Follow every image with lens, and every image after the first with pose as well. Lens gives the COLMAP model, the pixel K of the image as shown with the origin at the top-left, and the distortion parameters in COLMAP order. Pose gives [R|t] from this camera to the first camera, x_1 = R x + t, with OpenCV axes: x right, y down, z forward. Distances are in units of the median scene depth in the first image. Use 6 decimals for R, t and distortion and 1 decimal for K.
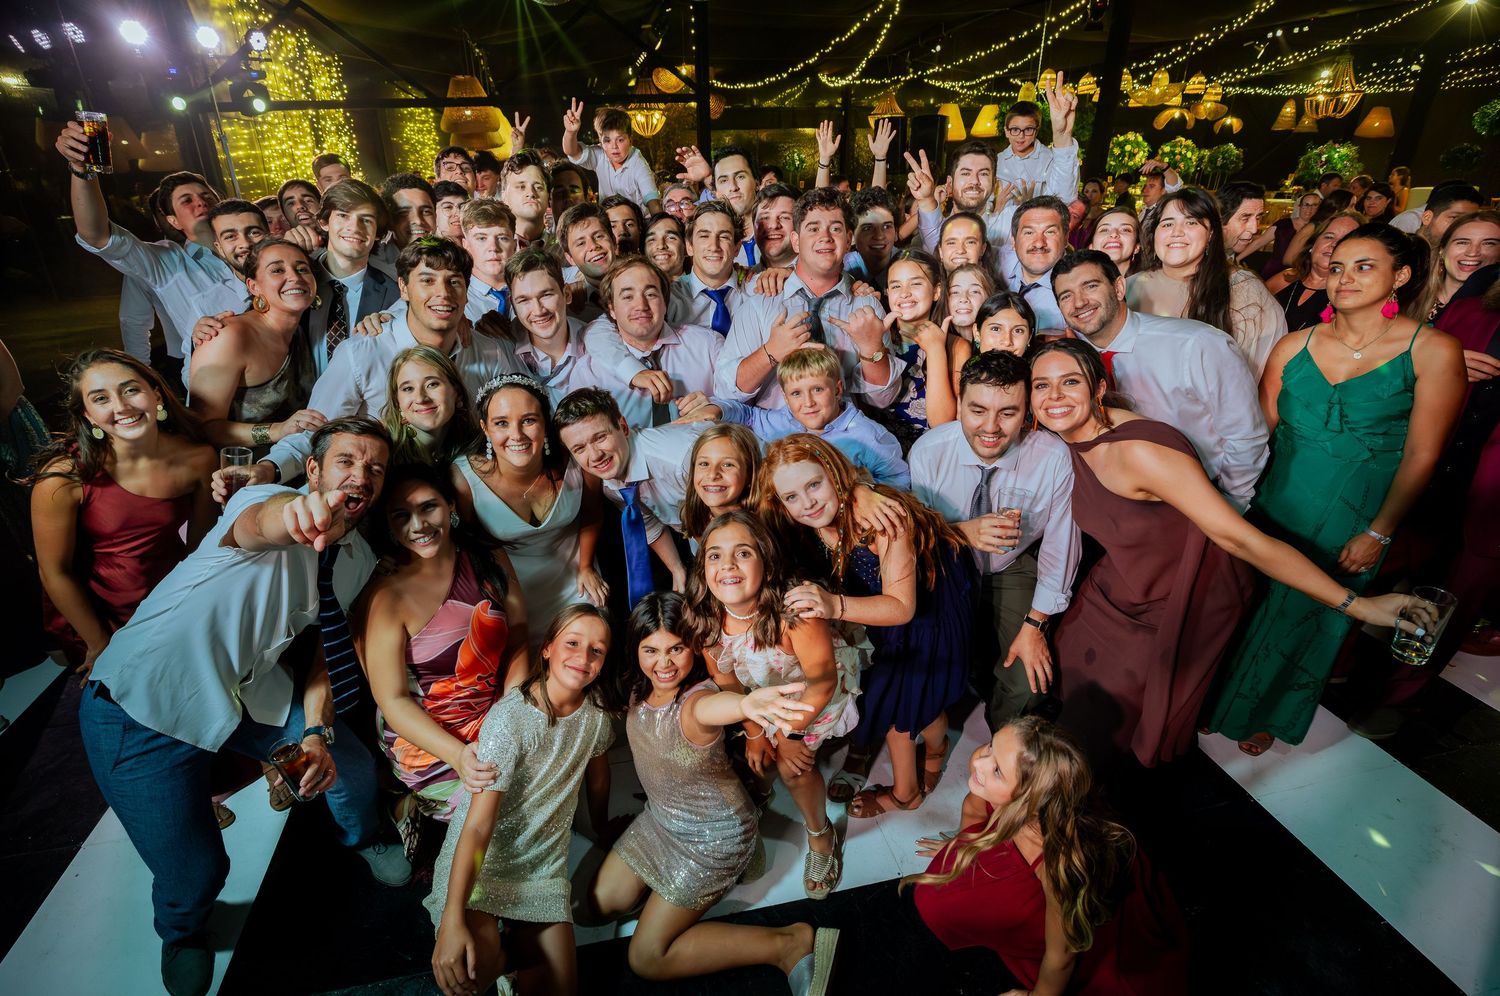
lens RADIAL K [[714.9, 0, 716.9], [0, 714.9, 479.7], [0, 0, 1]] dist [-0.041667, 0.011805]
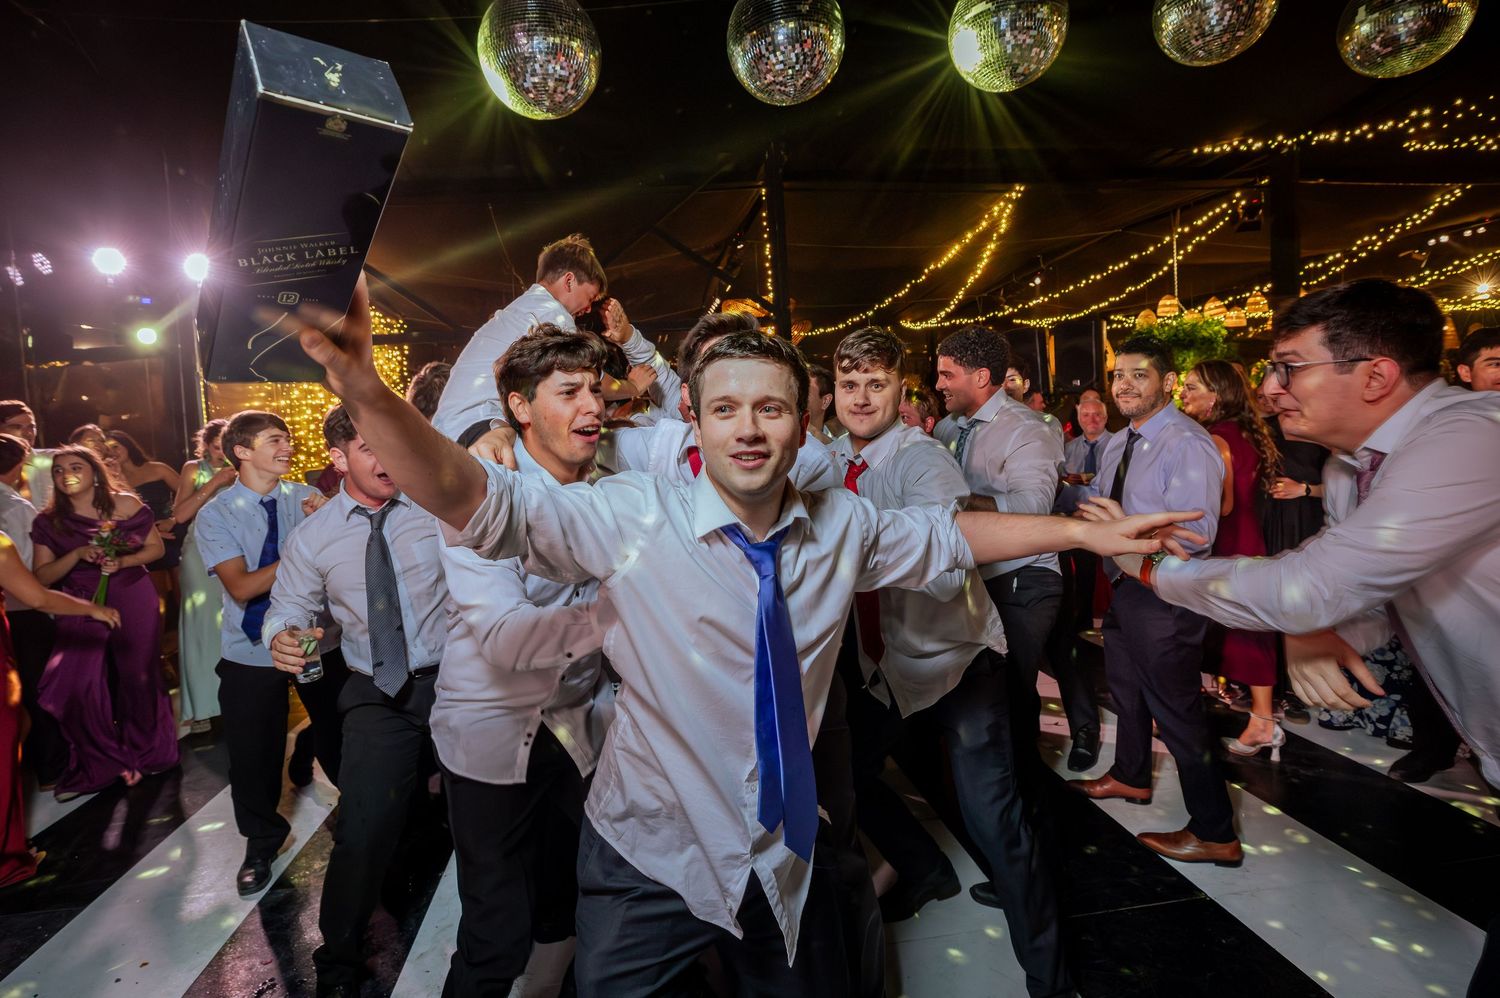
lens RADIAL K [[714.9, 0, 716.9], [0, 714.9, 480.7], [0, 0, 1]] dist [-0.041667, 0.011805]
pose [[0.994271, -0.029728, -0.102670, -0.011834], [-0.007717, 0.938072, -0.346354, -0.059936], [0.106608, 0.345162, 0.932469, 0.217791]]
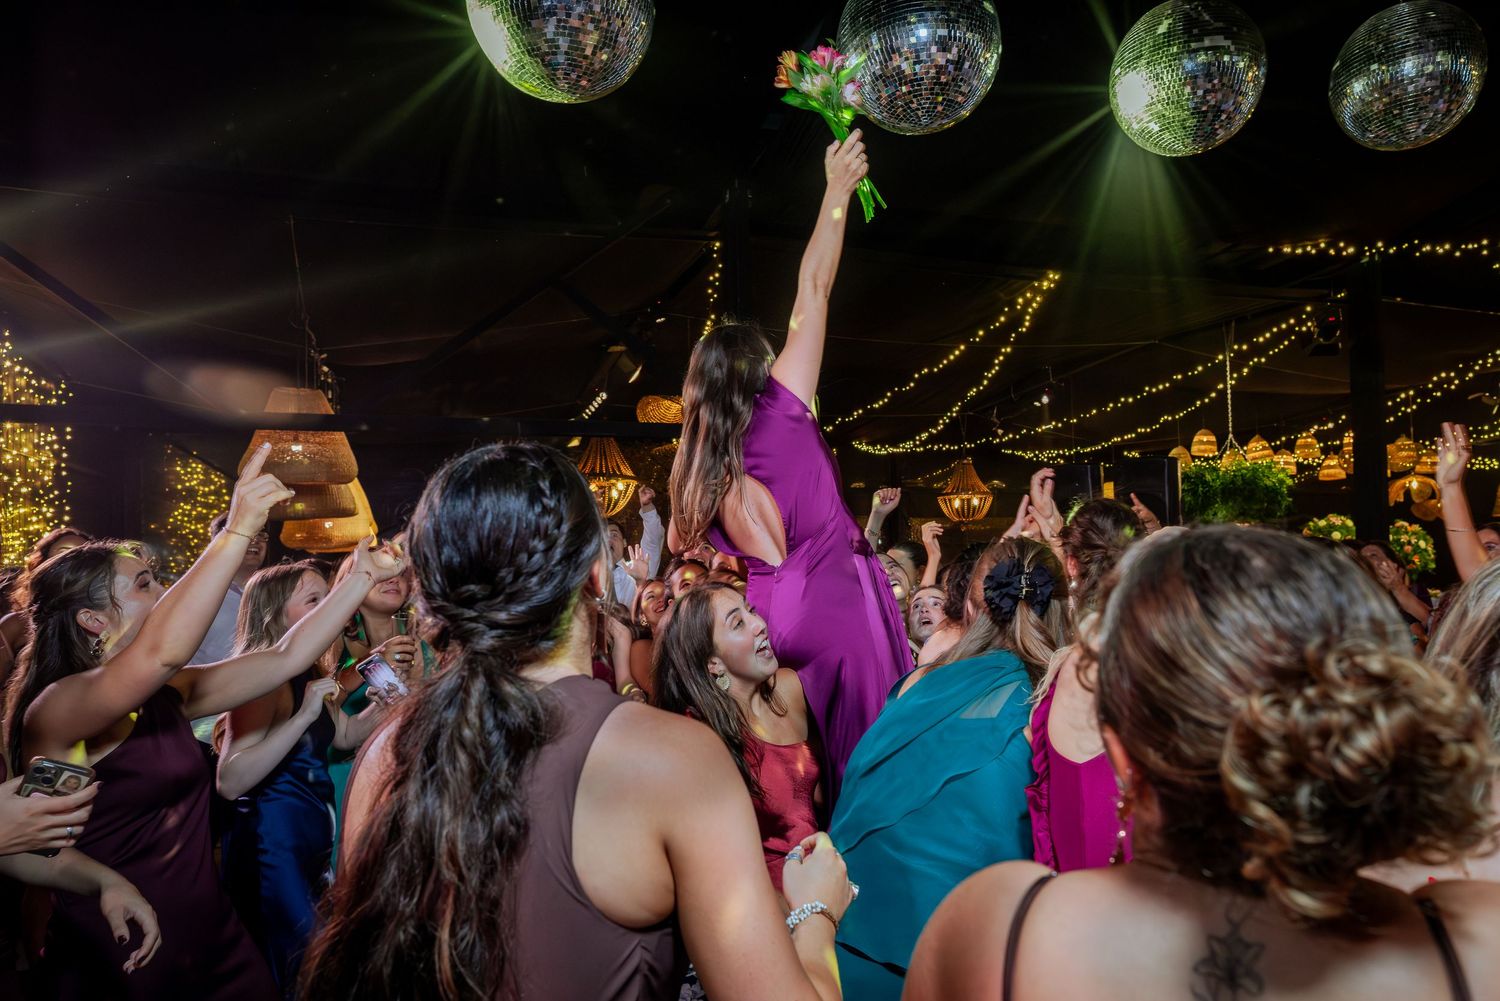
lens RADIAL K [[1057.6, 0, 778.1], [0, 1057.6, 535.8], [0, 0, 1]] dist [0.008445, 0.001686]
pose [[0.991181, 0.003827, 0.132457, -0.078934], [0.056932, 0.890328, -0.451746, -0.065153], [-0.119659, 0.455303, 0.882259, 0.224307]]
